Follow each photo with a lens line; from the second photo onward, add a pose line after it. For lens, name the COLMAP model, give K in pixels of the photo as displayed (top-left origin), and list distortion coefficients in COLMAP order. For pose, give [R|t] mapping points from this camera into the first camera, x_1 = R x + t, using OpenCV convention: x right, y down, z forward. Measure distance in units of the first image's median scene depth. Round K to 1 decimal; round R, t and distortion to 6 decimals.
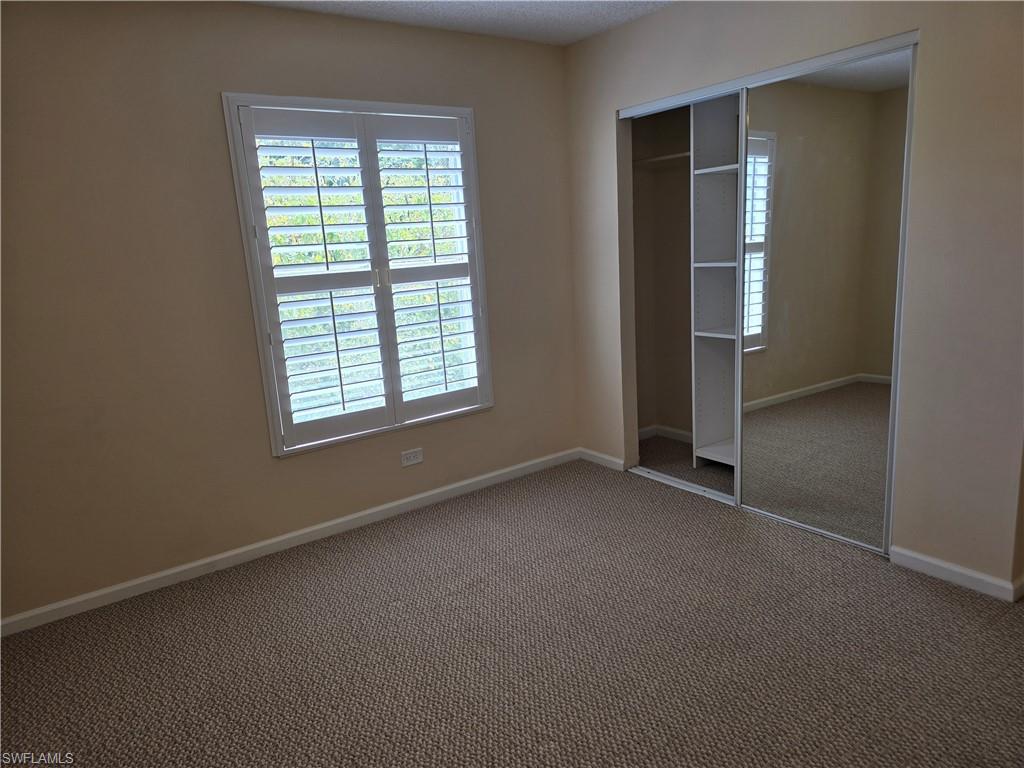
lens RADIAL K [[695.9, 0, 512.1], [0, 695.9, 383.6], [0, 0, 1]] dist [0.075327, -0.076134]
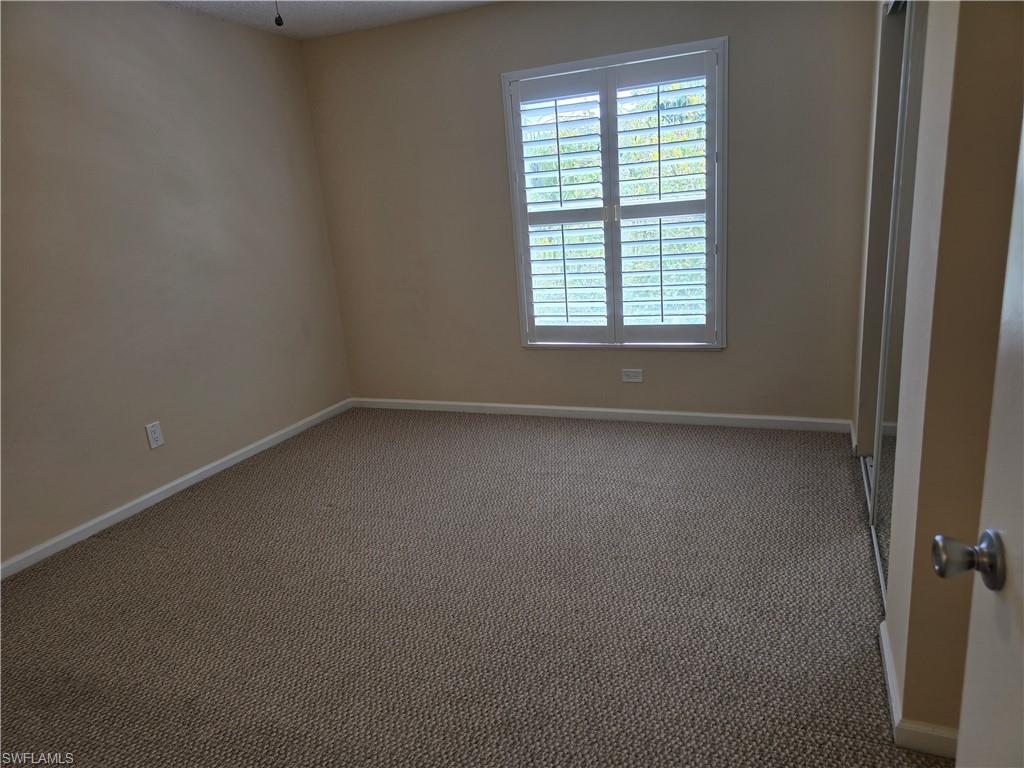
lens RADIAL K [[703.5, 0, 510.8], [0, 703.5, 381.4], [0, 0, 1]] dist [0.029637, -0.030722]
pose [[0.520779, 0.237963, -0.819855, 0.725000], [-0.125092, 0.971270, 0.202452, -0.096002], [0.844477, -0.002875, 0.535584, 0.238062]]
